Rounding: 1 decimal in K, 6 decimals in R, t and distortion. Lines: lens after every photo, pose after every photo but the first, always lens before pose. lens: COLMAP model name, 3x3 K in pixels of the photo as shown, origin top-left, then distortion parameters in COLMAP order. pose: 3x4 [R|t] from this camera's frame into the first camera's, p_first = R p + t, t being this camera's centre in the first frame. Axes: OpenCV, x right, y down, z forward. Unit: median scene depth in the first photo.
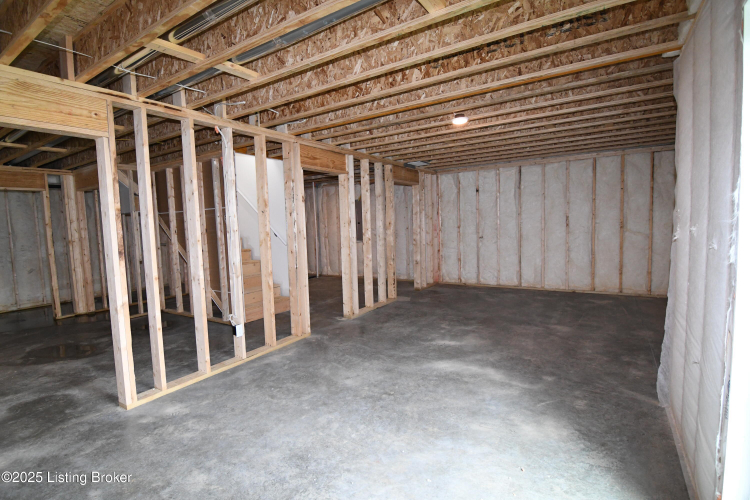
lens RADIAL K [[364.5, 0, 372.4], [0, 364.5, 251.2], [0, 0, 1]] dist [0.002102, -0.016672]
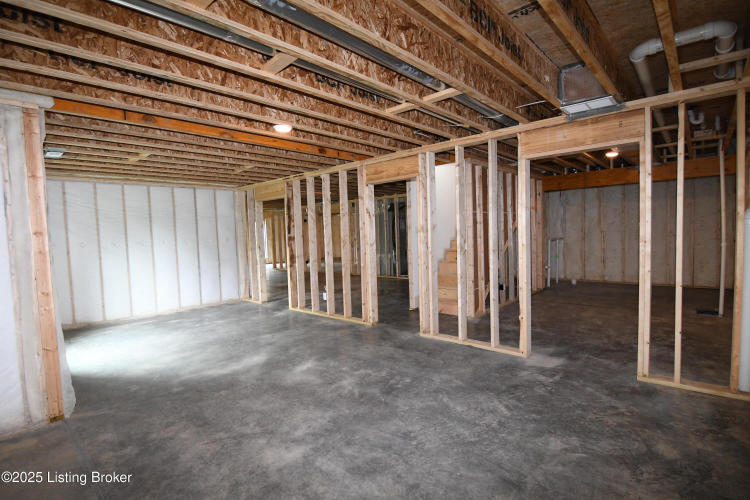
lens RADIAL K [[364.5, 0, 372.4], [0, 364.5, 251.2], [0, 0, 1]] dist [0.002102, -0.016672]
pose [[-0.170013, 0.093705, -0.980976, 1.173553], [-0.035456, 0.994242, 0.101118, -0.157244], [0.984804, 0.051973, -0.165712, 1.440846]]
